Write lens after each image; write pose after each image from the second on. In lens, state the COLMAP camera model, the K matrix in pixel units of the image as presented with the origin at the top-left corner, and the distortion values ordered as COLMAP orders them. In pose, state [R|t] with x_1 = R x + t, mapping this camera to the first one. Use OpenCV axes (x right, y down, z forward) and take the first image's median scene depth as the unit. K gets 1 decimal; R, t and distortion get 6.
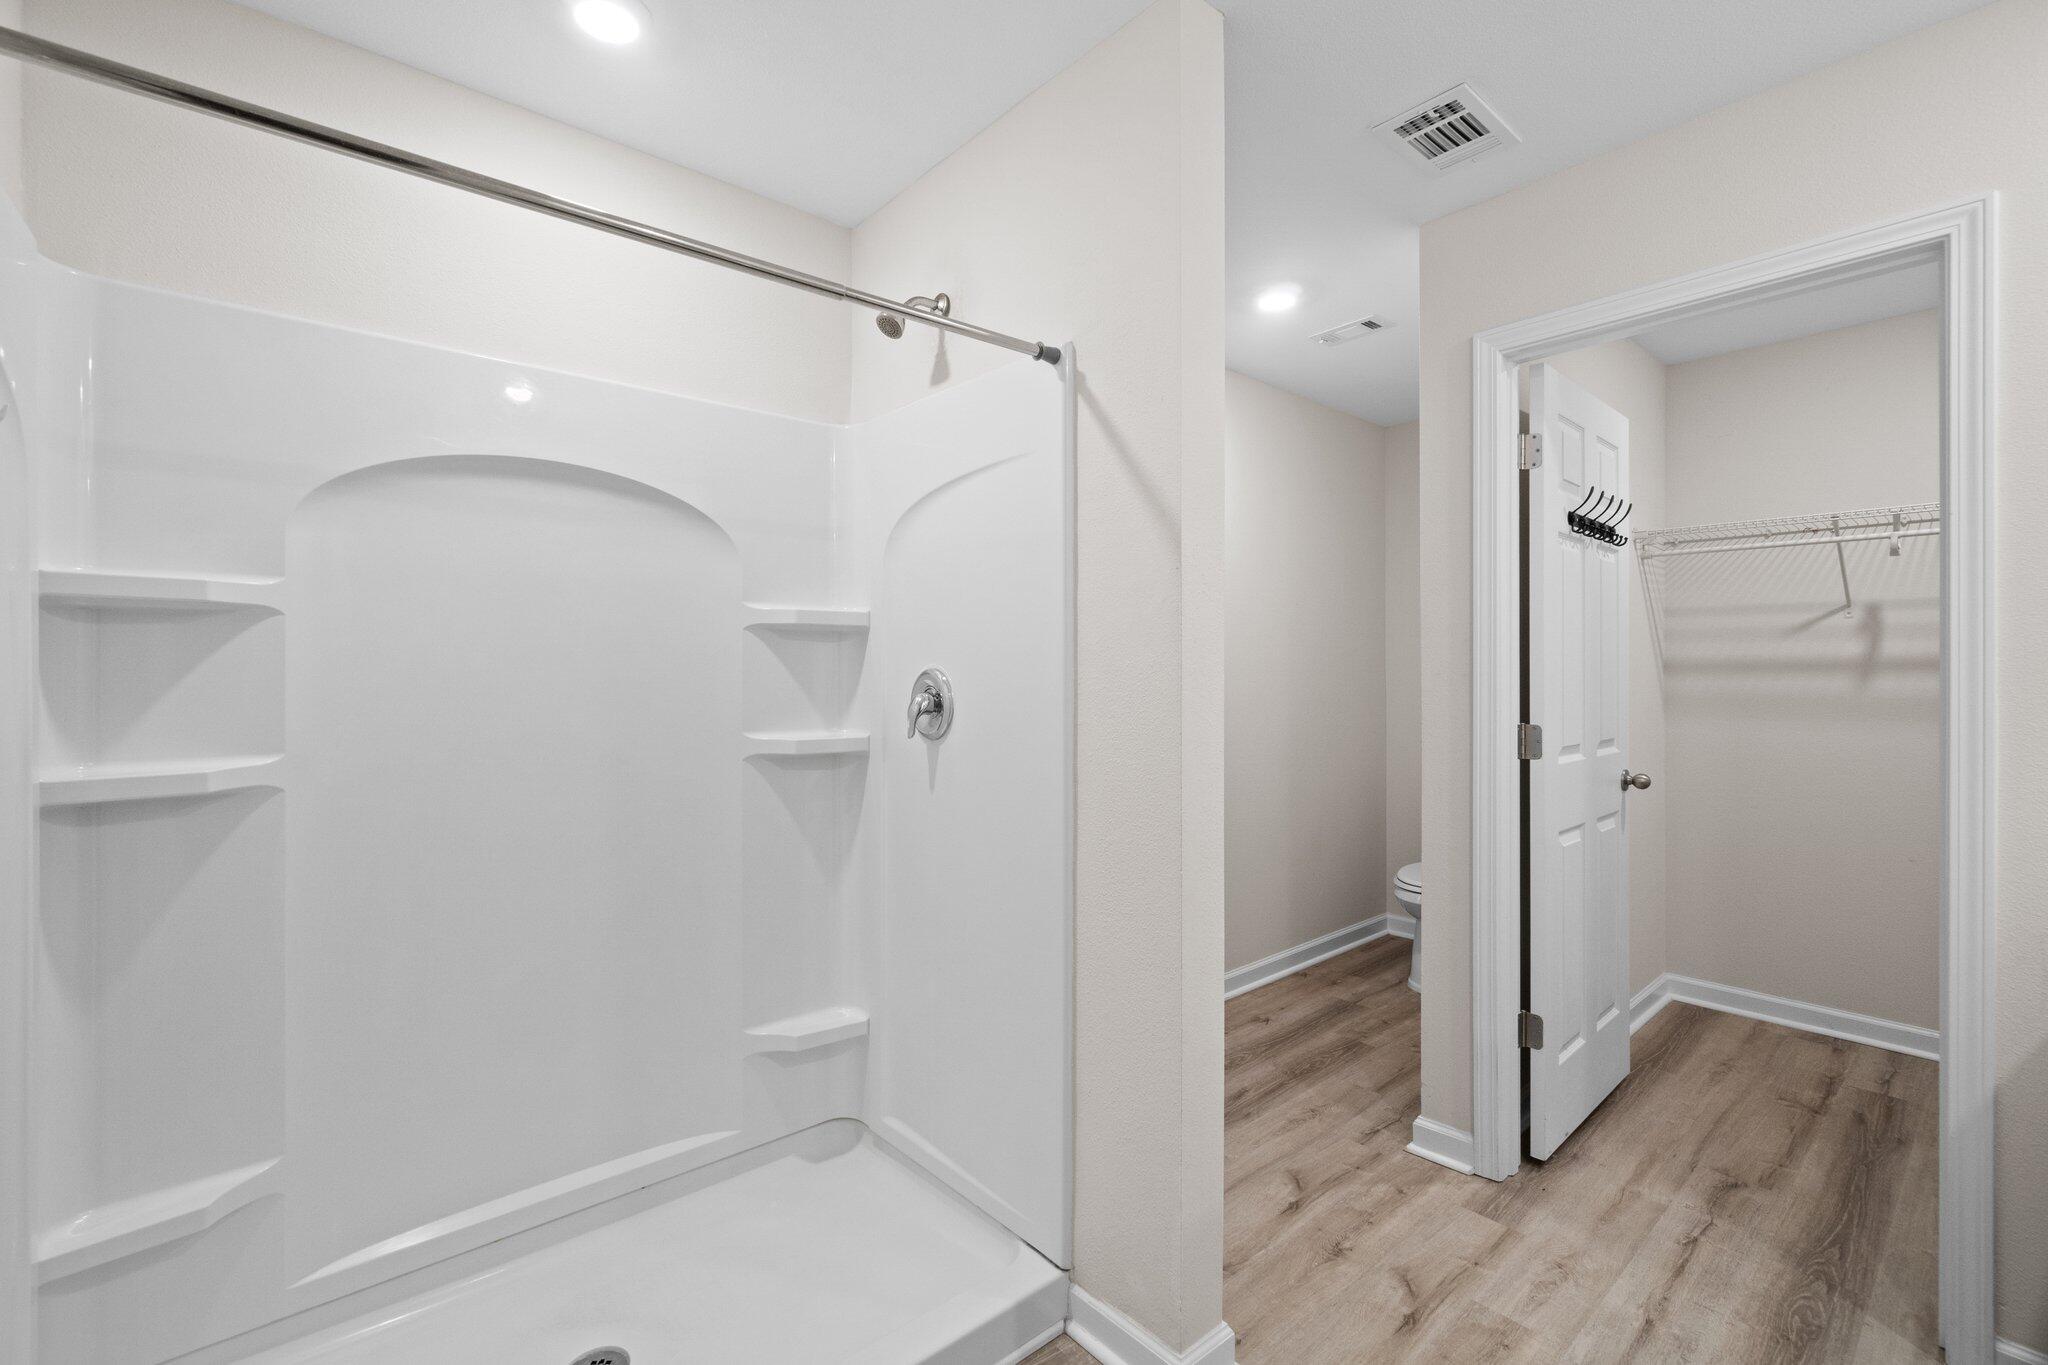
lens RADIAL K [[888.6, 0, 1026.5], [0, 888.6, 672.8], [0, 0, 1]] dist [-0.002795, 0.000668]
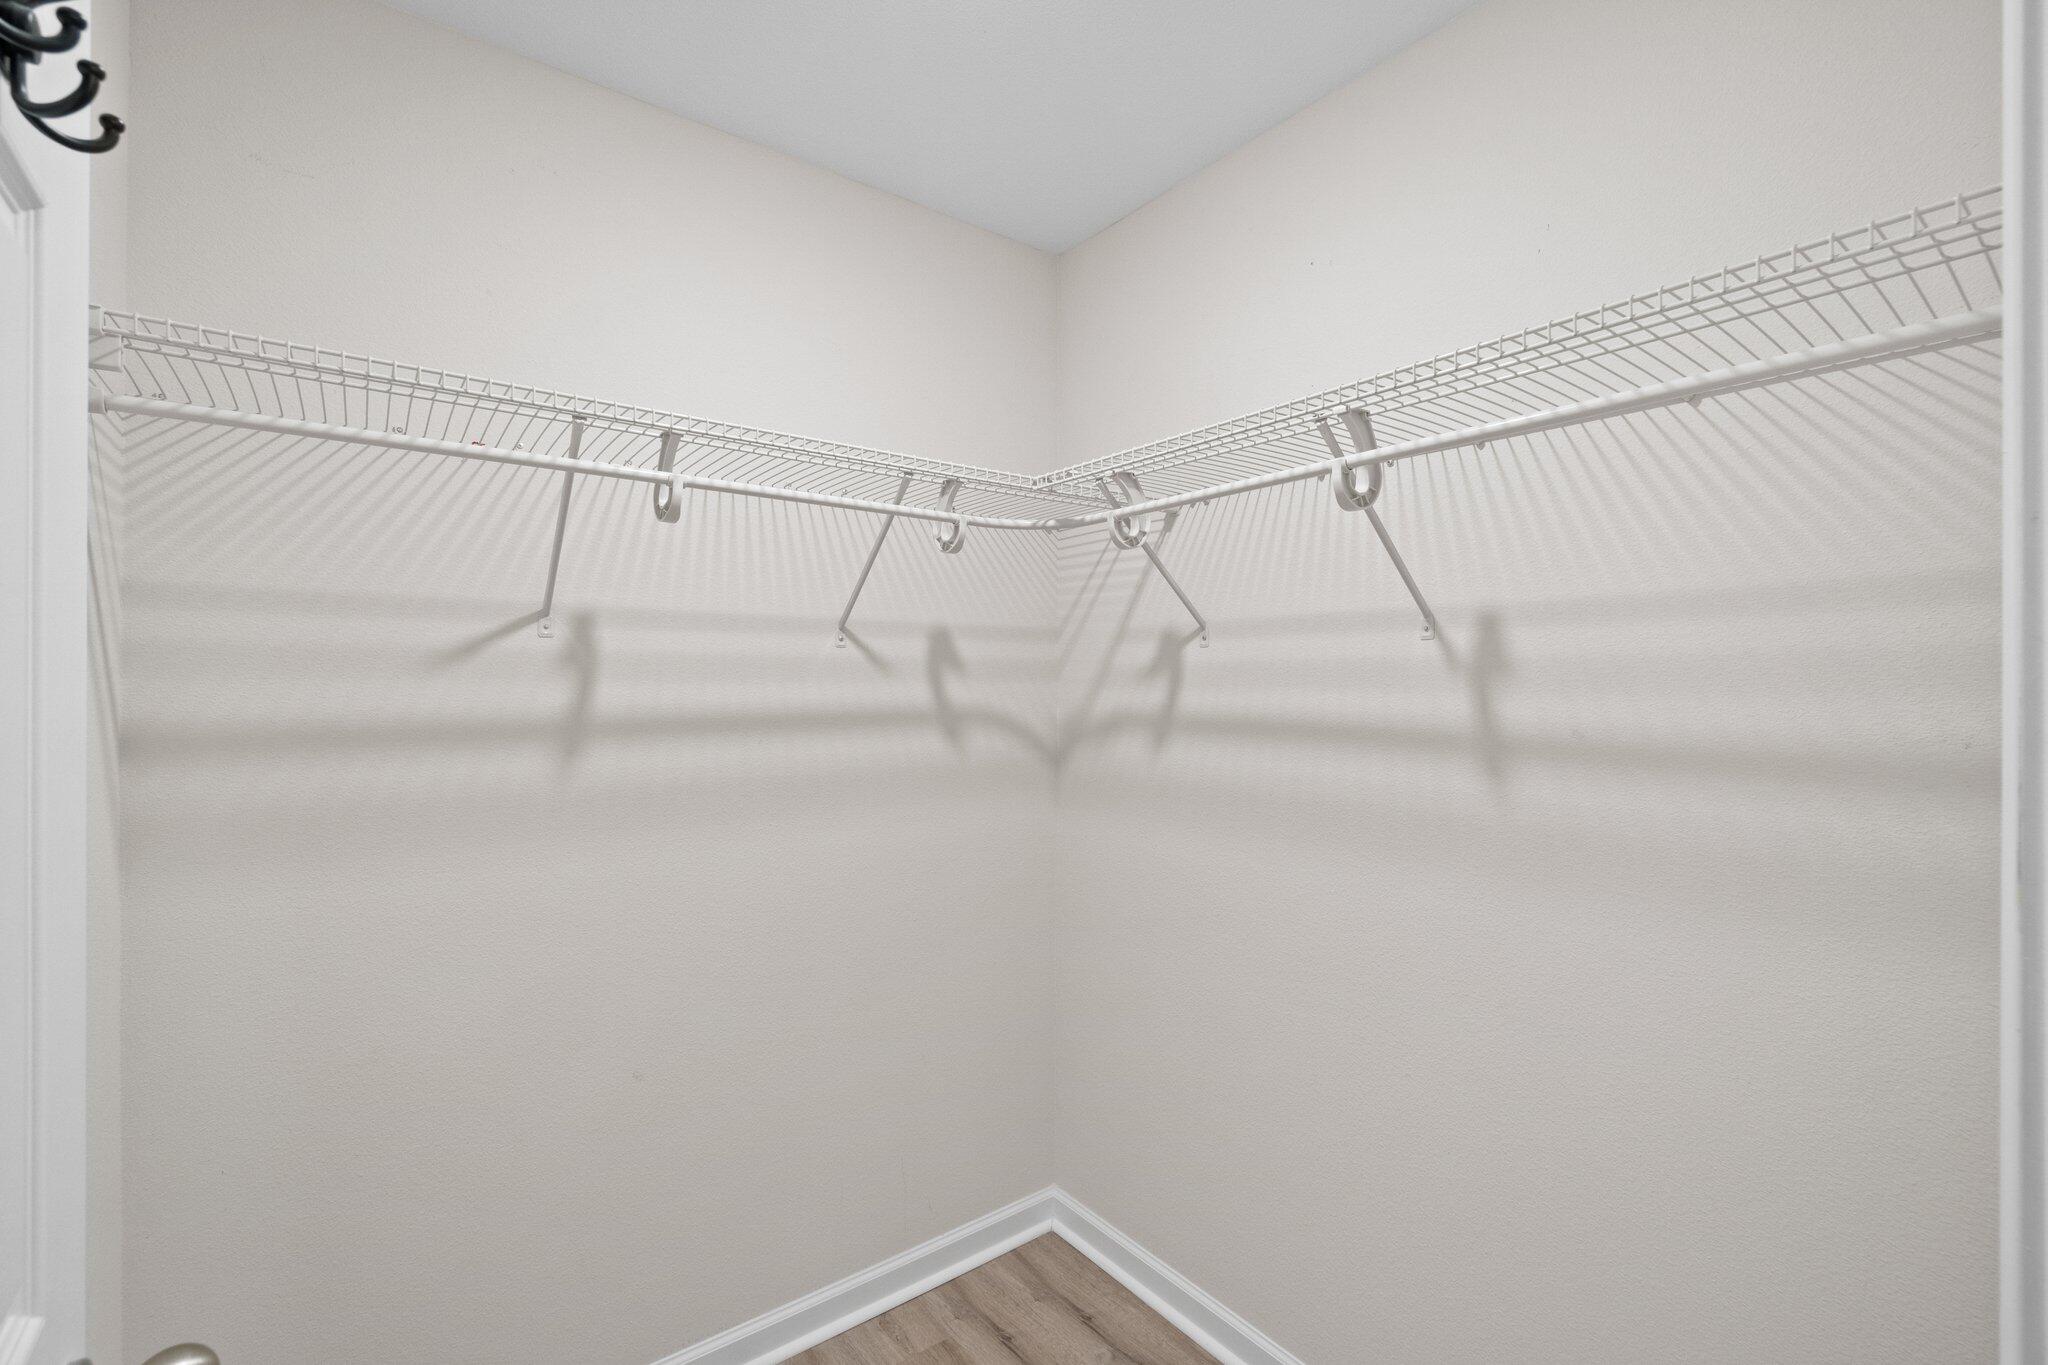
lens RADIAL K [[888.6, 0, 1025.0], [0, 888.6, 687.1], [0, 0, 1]] dist [-0.002795, 0.000668]
pose [[0.058541, 0.005772, 0.998268, 0.428933], [0.008571, 0.999944, -0.006284, -0.027317], [-0.998248, 0.008924, 0.058488, 0.686977]]
